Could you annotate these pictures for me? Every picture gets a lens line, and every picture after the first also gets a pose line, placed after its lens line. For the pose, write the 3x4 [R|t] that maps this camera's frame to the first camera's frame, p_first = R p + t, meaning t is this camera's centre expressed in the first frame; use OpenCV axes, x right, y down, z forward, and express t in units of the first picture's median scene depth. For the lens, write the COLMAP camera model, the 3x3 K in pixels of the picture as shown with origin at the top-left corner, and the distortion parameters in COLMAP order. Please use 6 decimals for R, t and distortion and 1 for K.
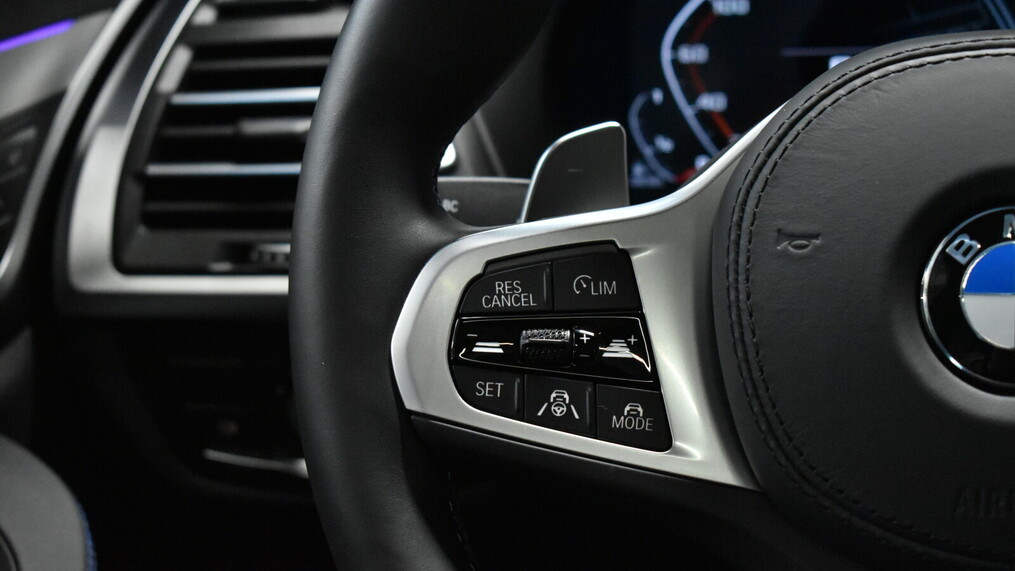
lens RADIAL K [[2111.9, 0, 507.5], [0, 2111.9, 285.5], [0, 0, 1]] dist [-0.005898, -0.086236]
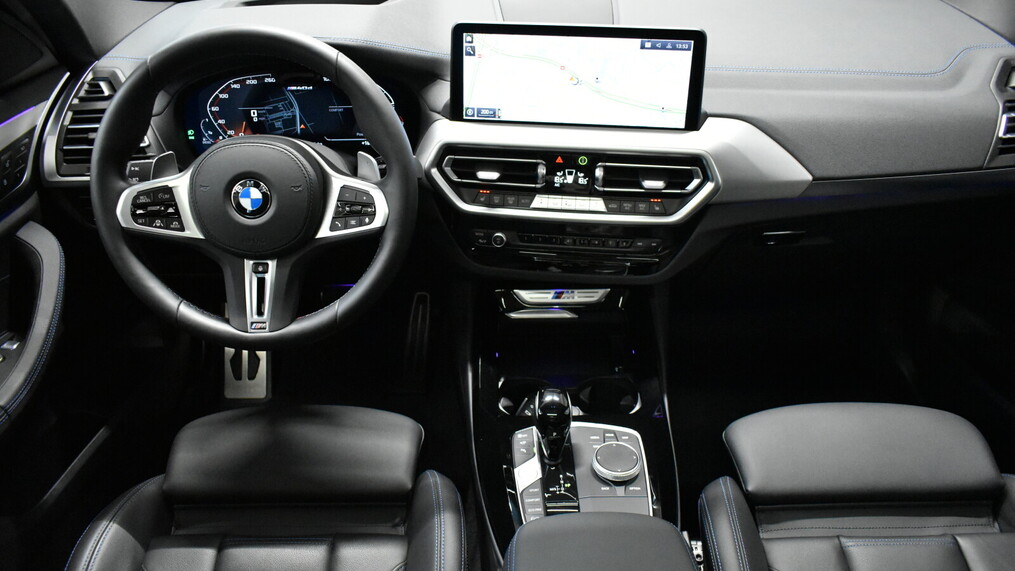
lens RADIAL K [[774.7, 0, 507.5], [0, 774.7, 285.5], [0, 0, 1]] dist [-0.013426, -0.001246]
pose [[0.963276, -0.089017, 0.253327, 0.312936], [0.017237, 0.962003, 0.272496, -0.252643], [-0.267958, -0.258122, 0.928209, -0.776282]]
